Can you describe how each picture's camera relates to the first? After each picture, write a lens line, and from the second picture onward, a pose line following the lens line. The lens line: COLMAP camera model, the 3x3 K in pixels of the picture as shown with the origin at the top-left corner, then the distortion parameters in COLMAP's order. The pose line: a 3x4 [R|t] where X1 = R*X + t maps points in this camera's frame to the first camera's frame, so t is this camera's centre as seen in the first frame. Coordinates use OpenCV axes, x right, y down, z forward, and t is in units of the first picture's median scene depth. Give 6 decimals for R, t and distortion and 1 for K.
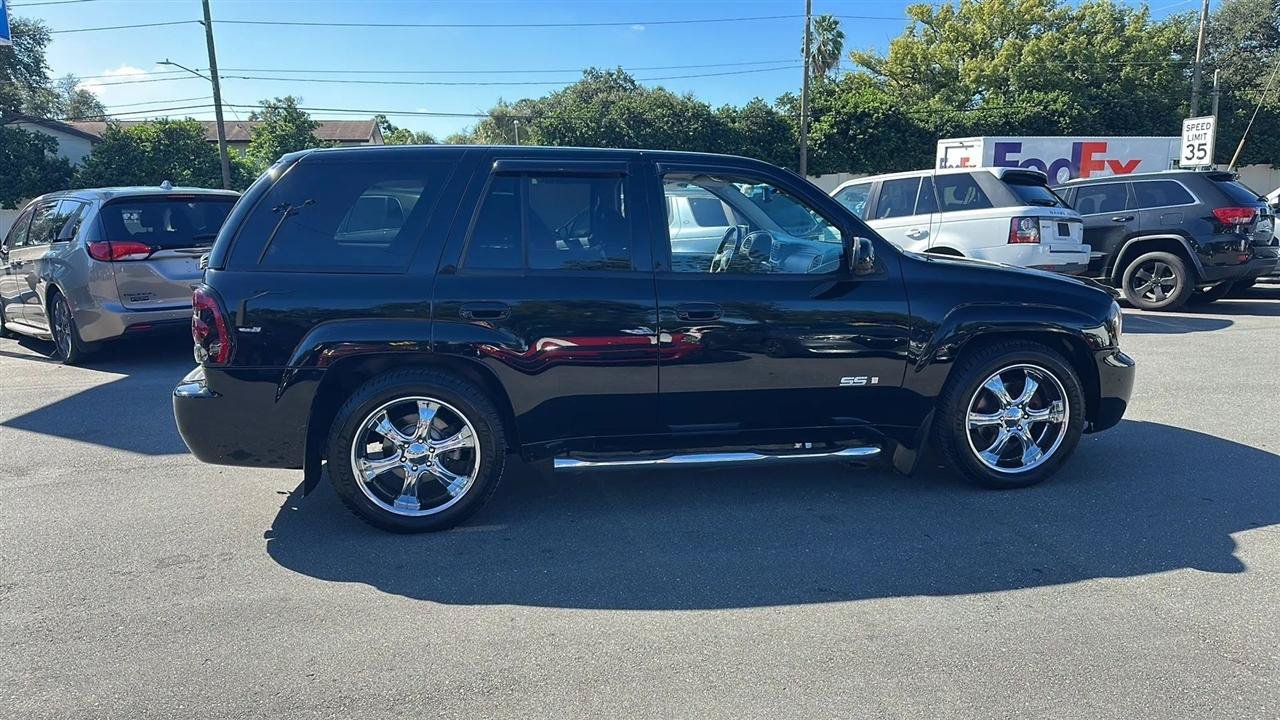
lens RADIAL K [[863.1, 0, 638.9], [0, 863.1, 384.1], [0, 0, 1]] dist [0.021970, -0.030022]
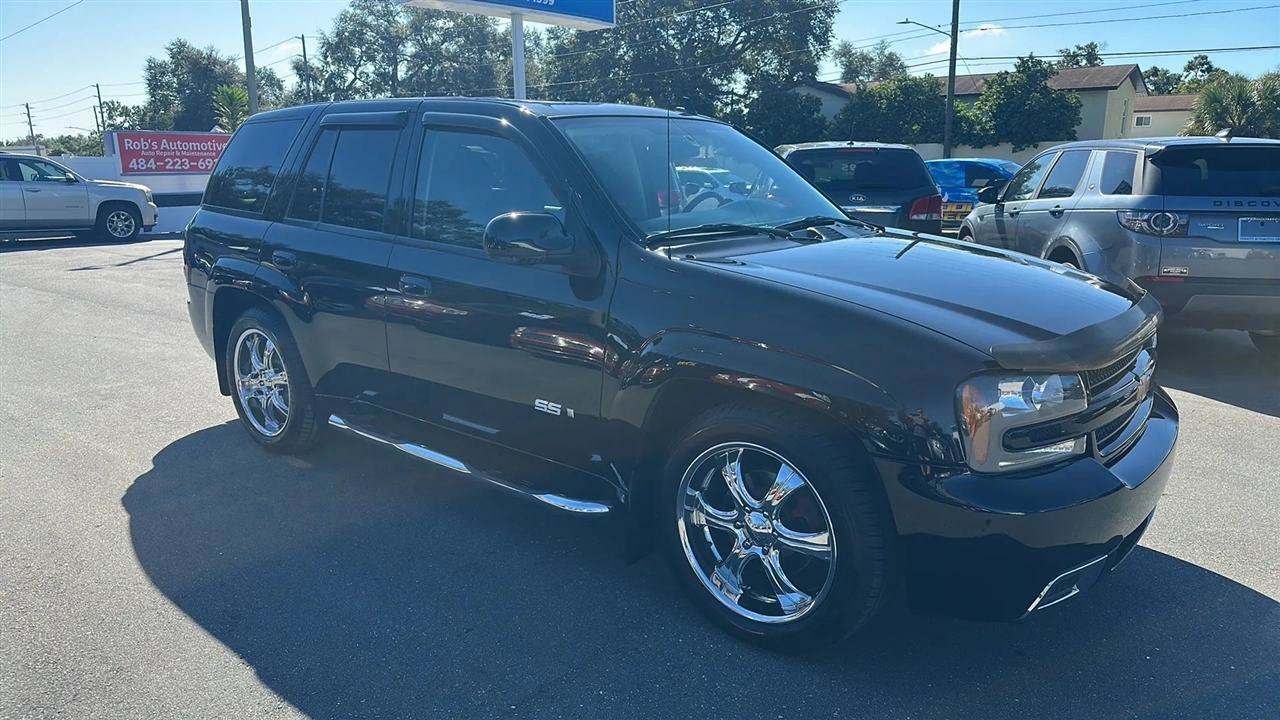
lens RADIAL K [[863.1, 0, 629.2], [0, 863.1, 367.9], [0, 0, 1]] dist [0.021970, -0.030022]
pose [[0.656057, 0.188876, -0.730695, 0.074960], [-0.164344, 0.980697, 0.105942, -0.011383], [0.736600, 0.050581, 0.674434, 0.049559]]
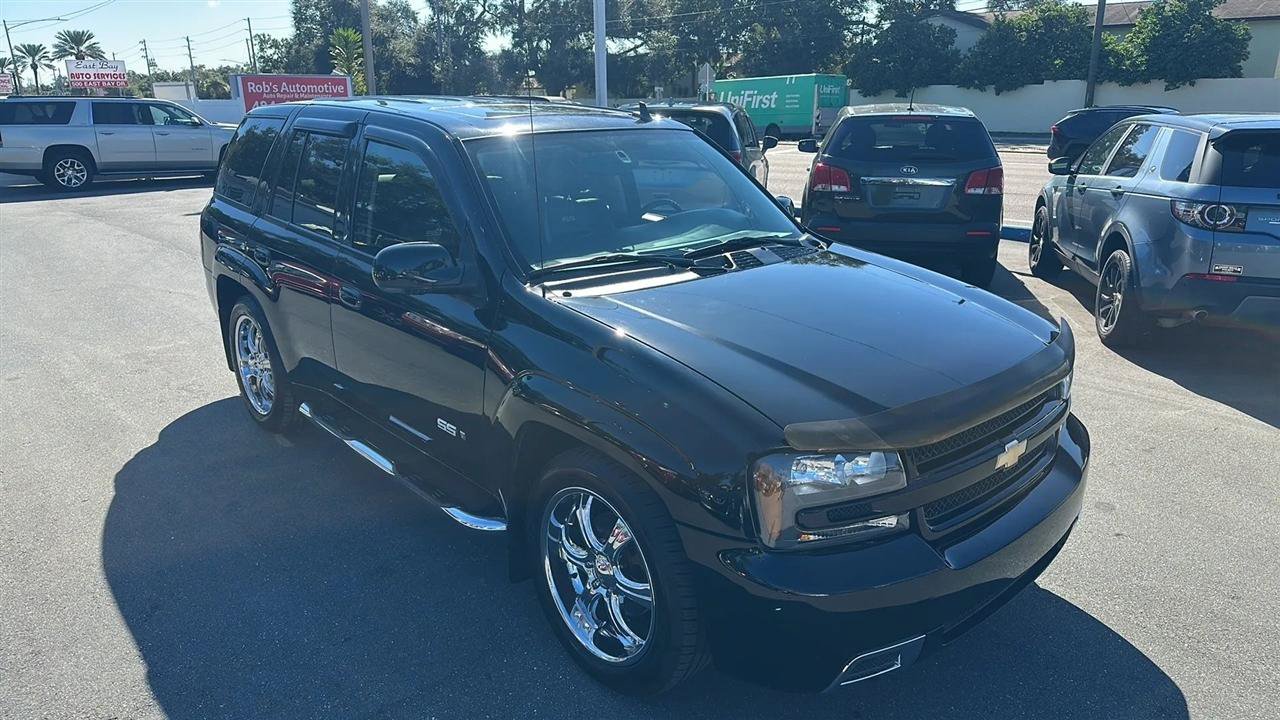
lens RADIAL K [[863.1, 0, 631.3], [0, 863.1, 360.9], [0, 0, 1]] dist [0.021970, -0.030022]
pose [[0.543967, 0.262371, -0.797032, 0.084614], [-0.180840, 0.964194, 0.193976, -0.021625], [0.819388, 0.038619, 0.571937, 0.062431]]
